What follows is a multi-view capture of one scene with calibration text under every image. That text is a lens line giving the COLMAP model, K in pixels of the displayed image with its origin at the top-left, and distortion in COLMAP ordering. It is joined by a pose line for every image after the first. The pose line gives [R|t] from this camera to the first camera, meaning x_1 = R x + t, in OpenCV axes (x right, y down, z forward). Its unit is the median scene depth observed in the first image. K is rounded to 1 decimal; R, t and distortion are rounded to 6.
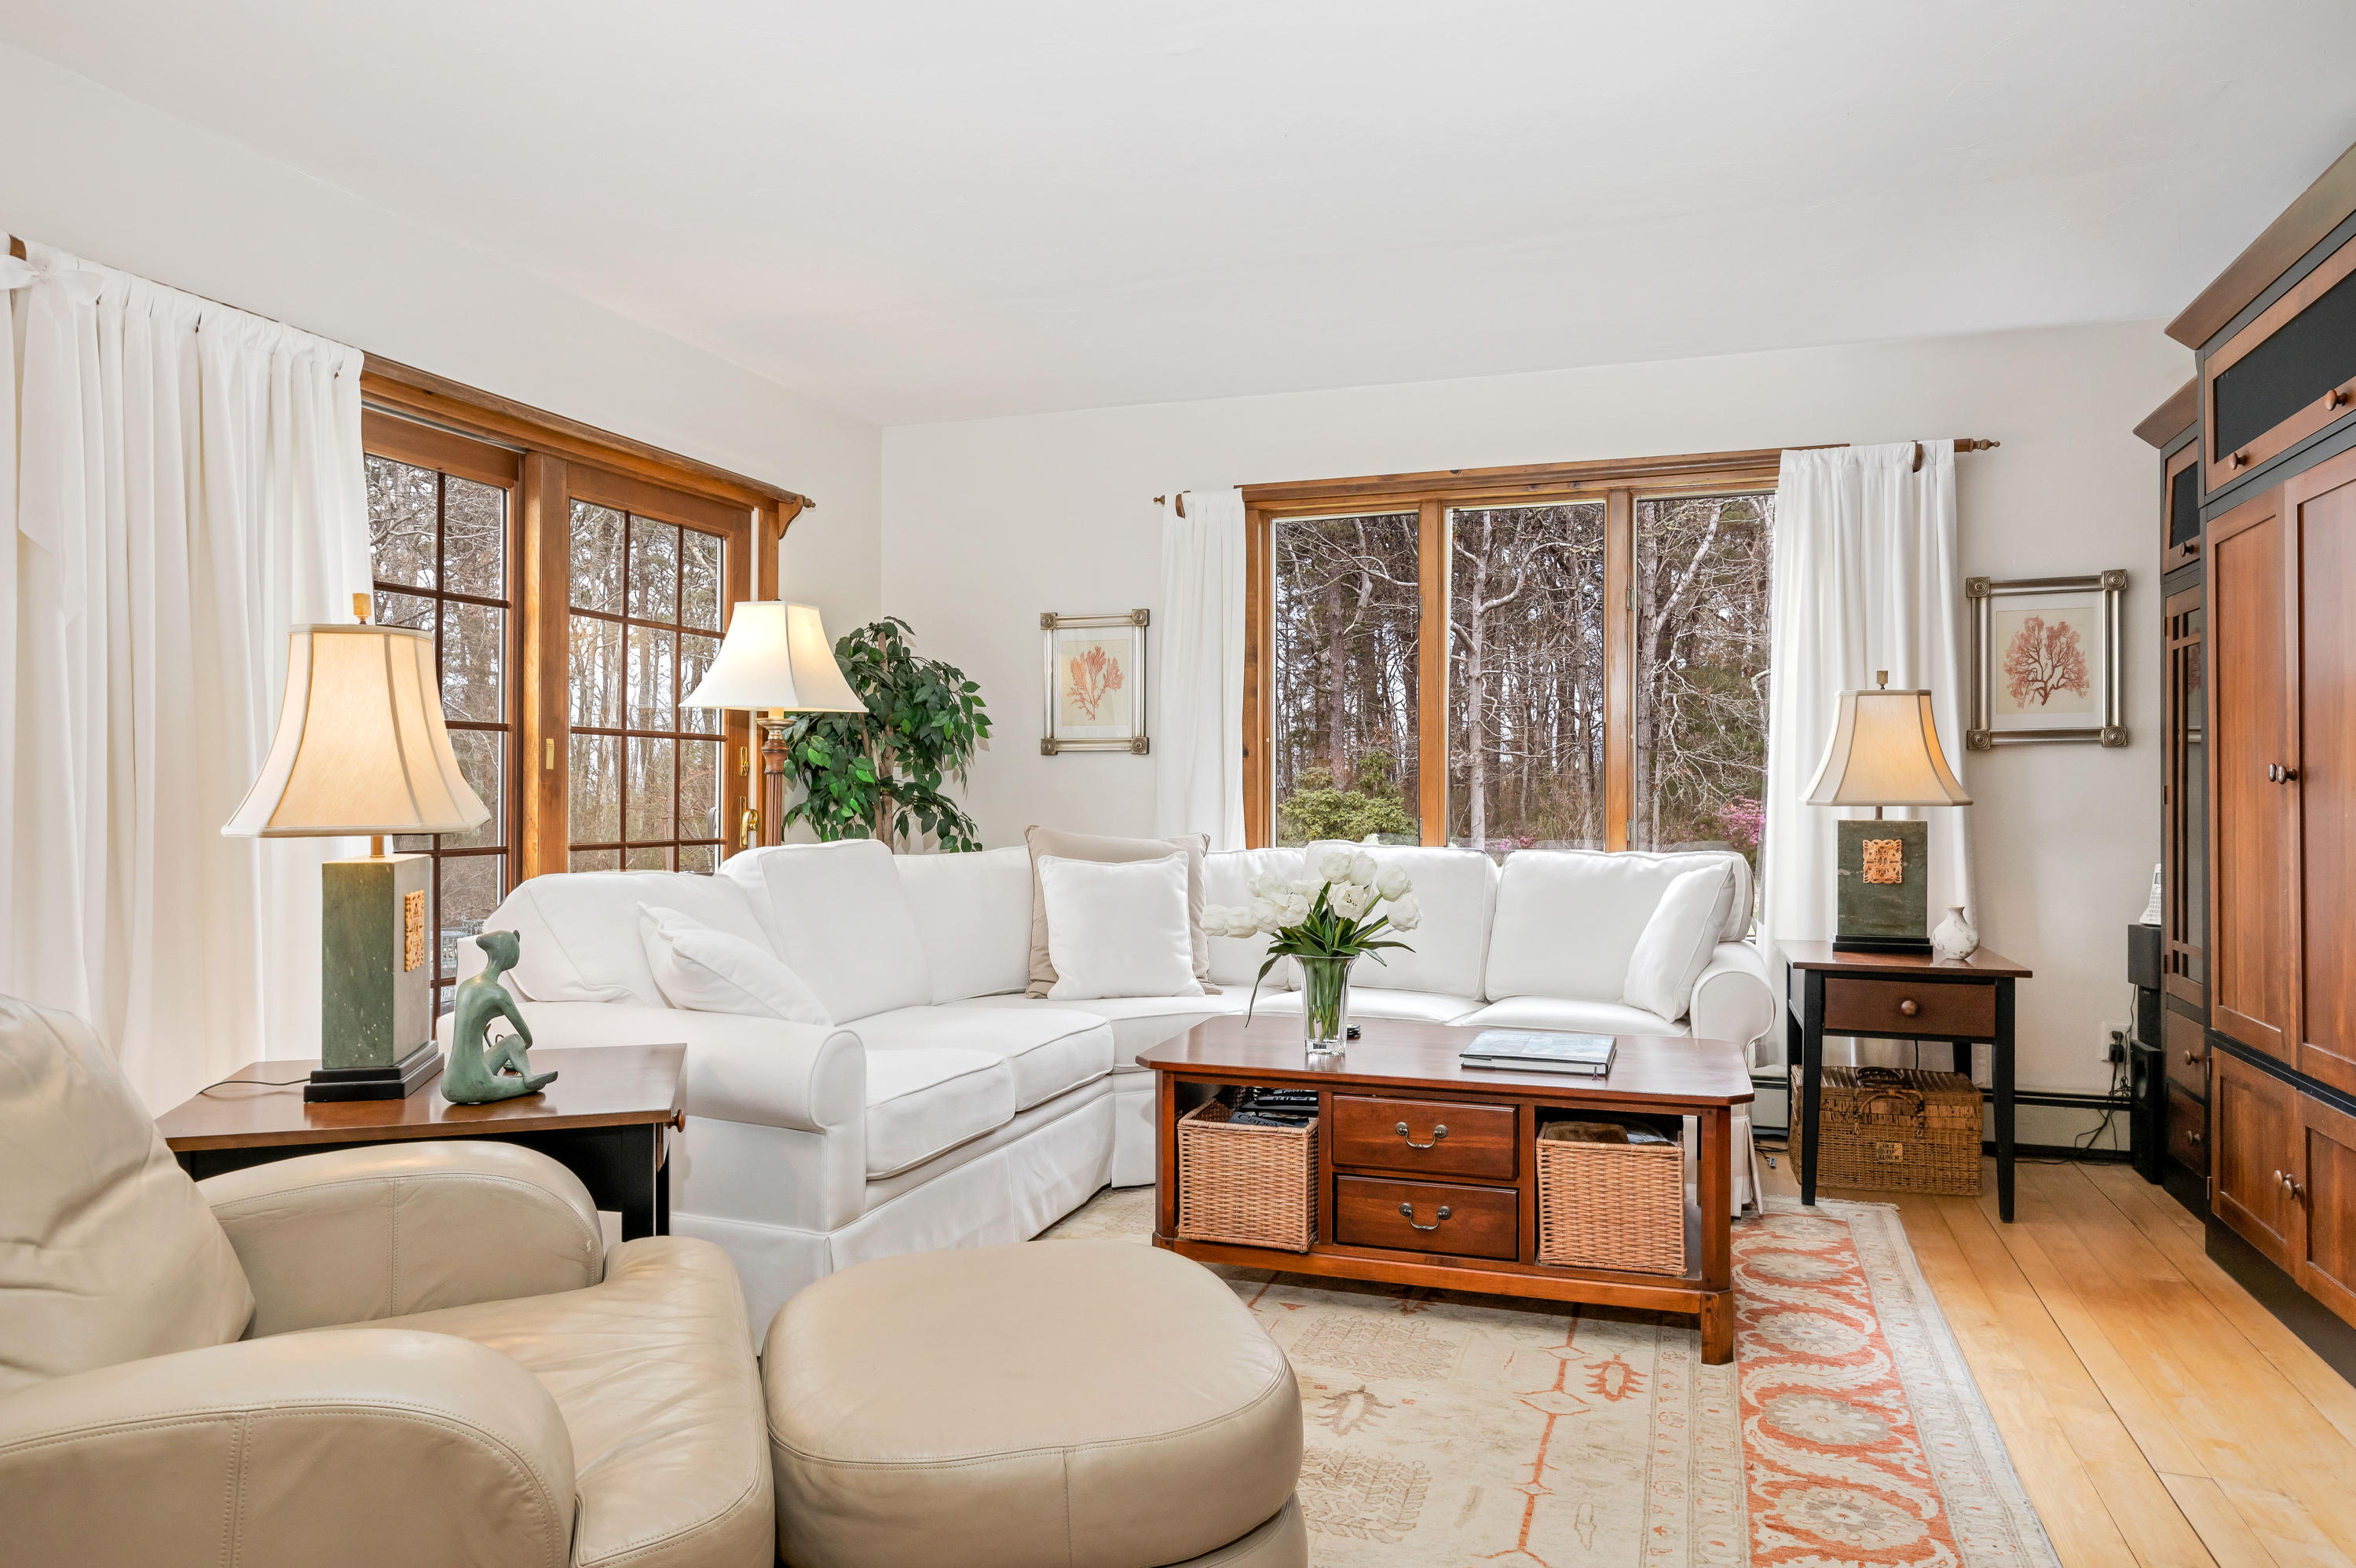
lens RADIAL K [[1579.6, 0, 1184.4], [0, 1579.6, 810.8], [0, 0, 1]] dist [-0.001535, 0.003315]
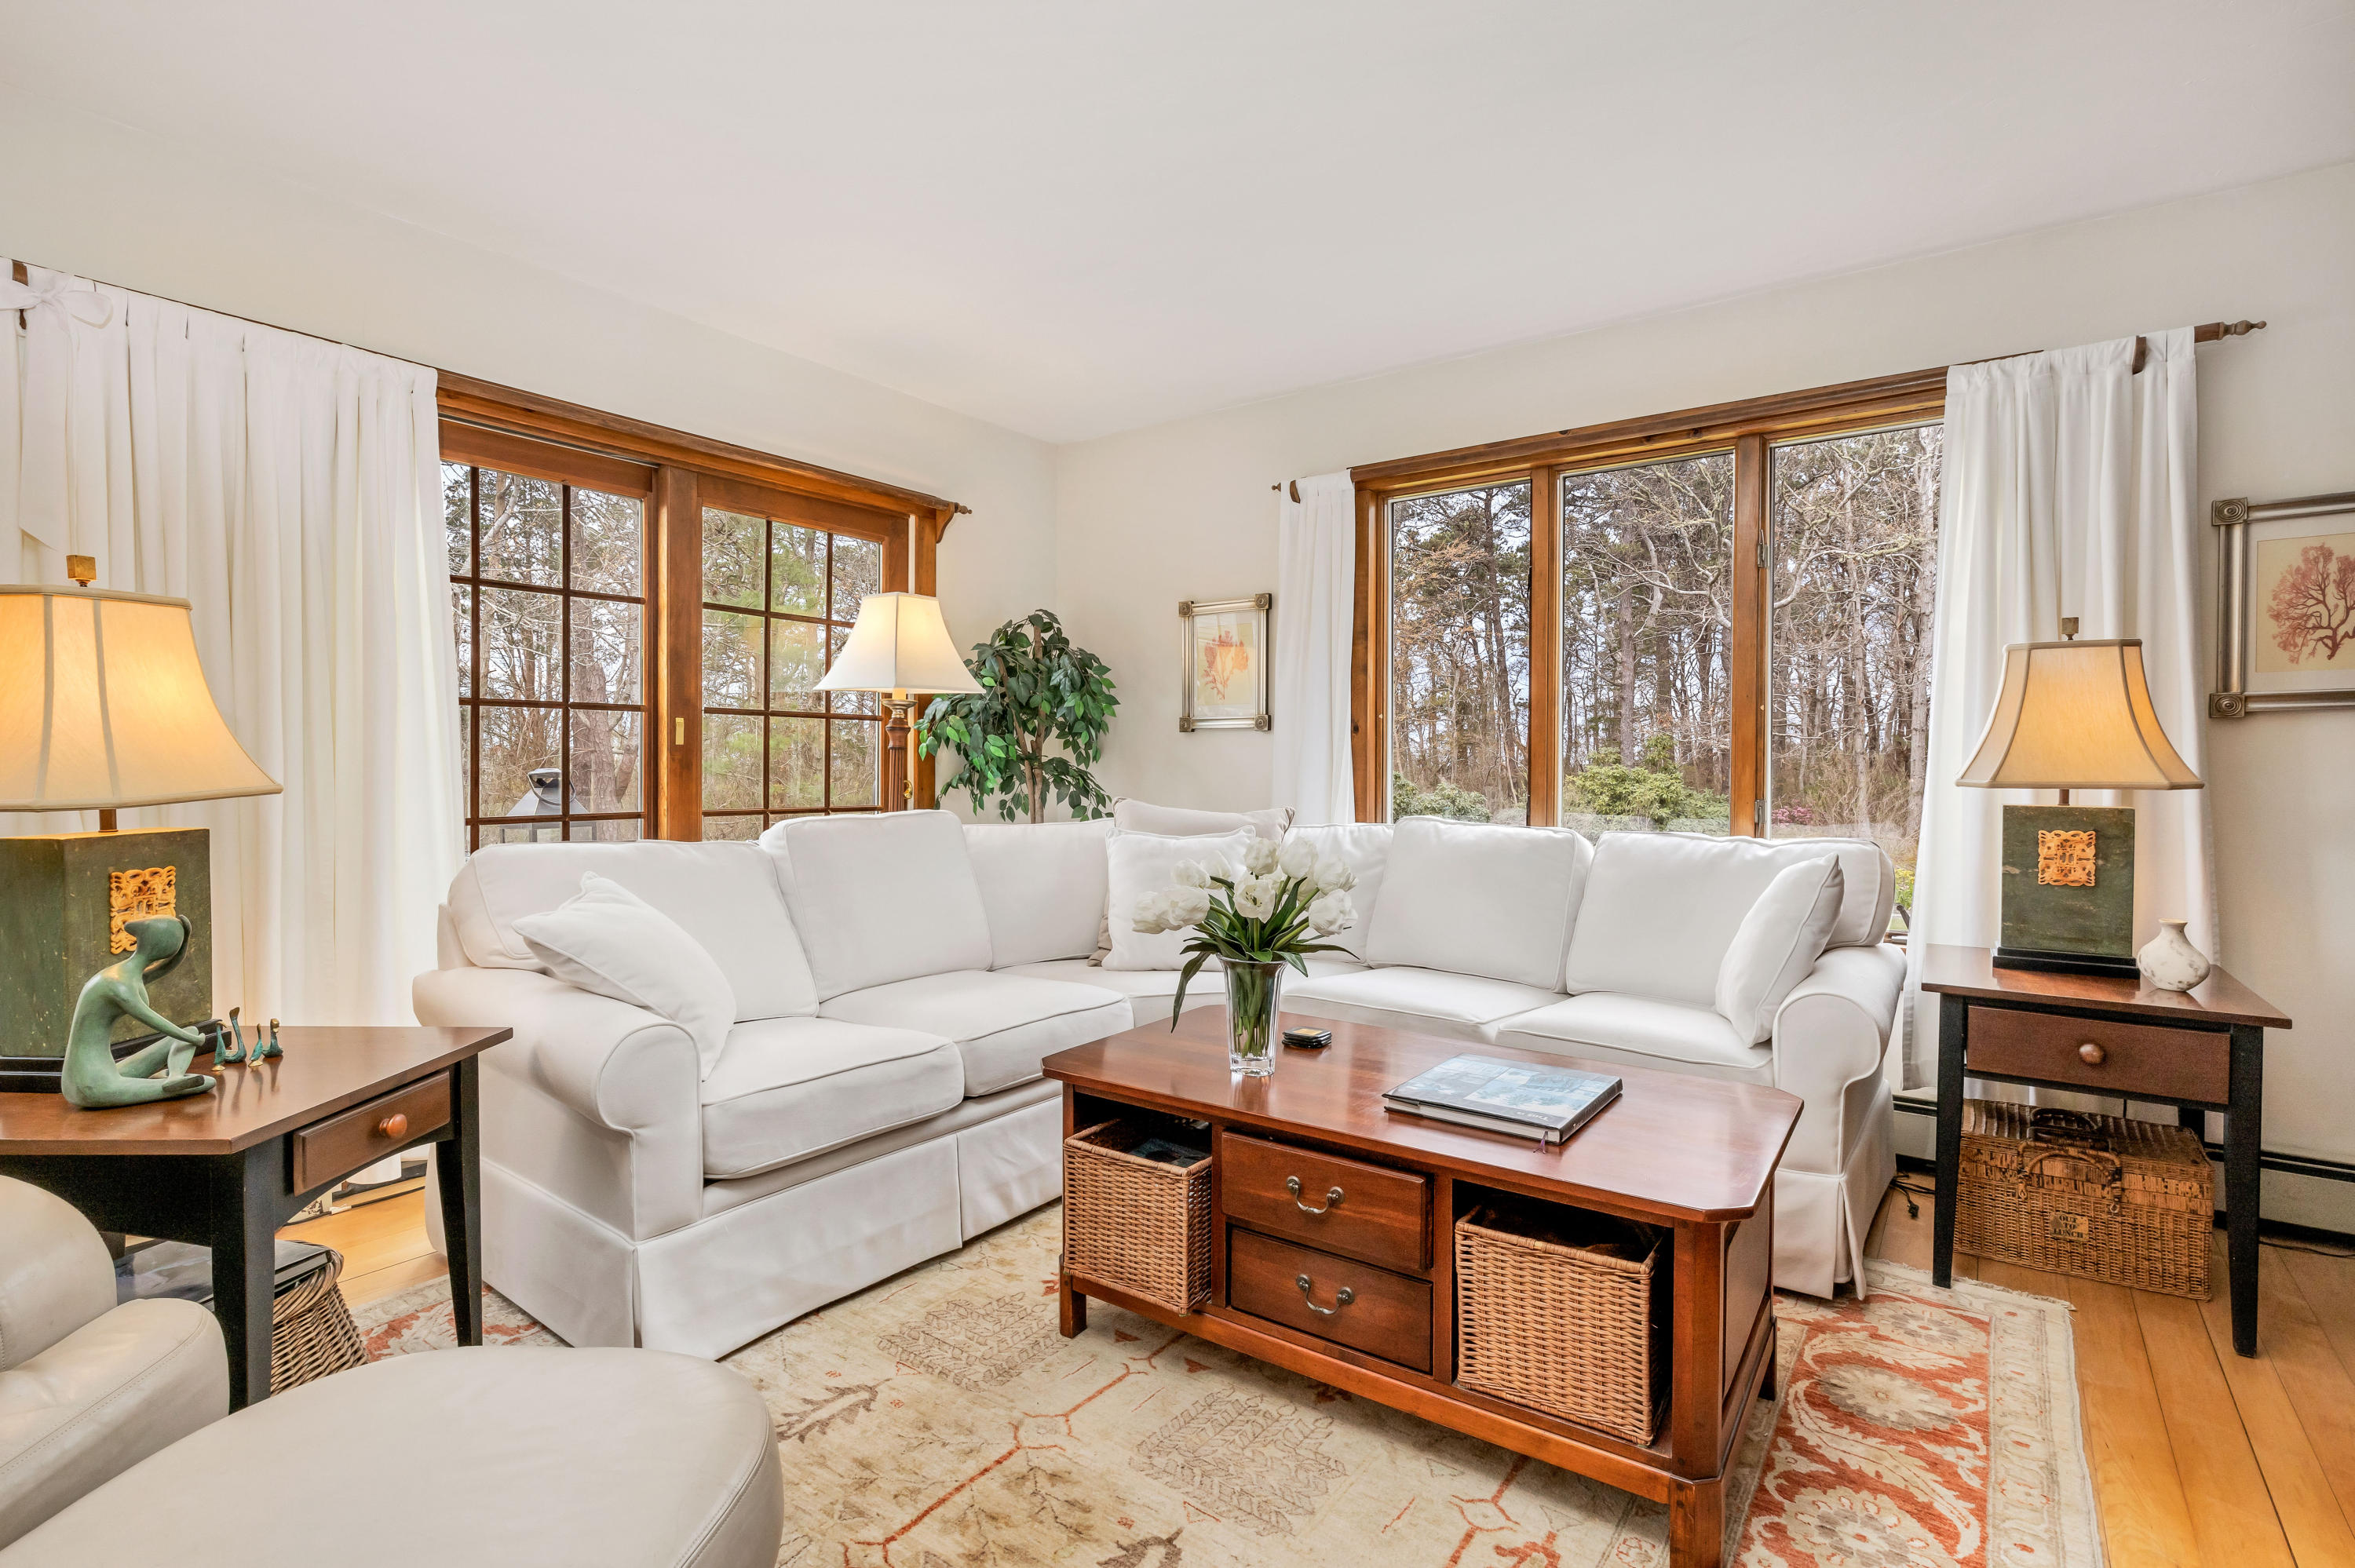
lens RADIAL K [[1124.2, 0, 1207.1], [0, 1124.2, 791.0], [0, 0, 1]] dist [0.003884, -0.000845]
pose [[0.953441, 0.010752, -0.301389, 0.206010], [-0.007863, 0.999911, 0.010795, -0.004539], [0.301479, -0.007923, 0.953440, 0.339471]]
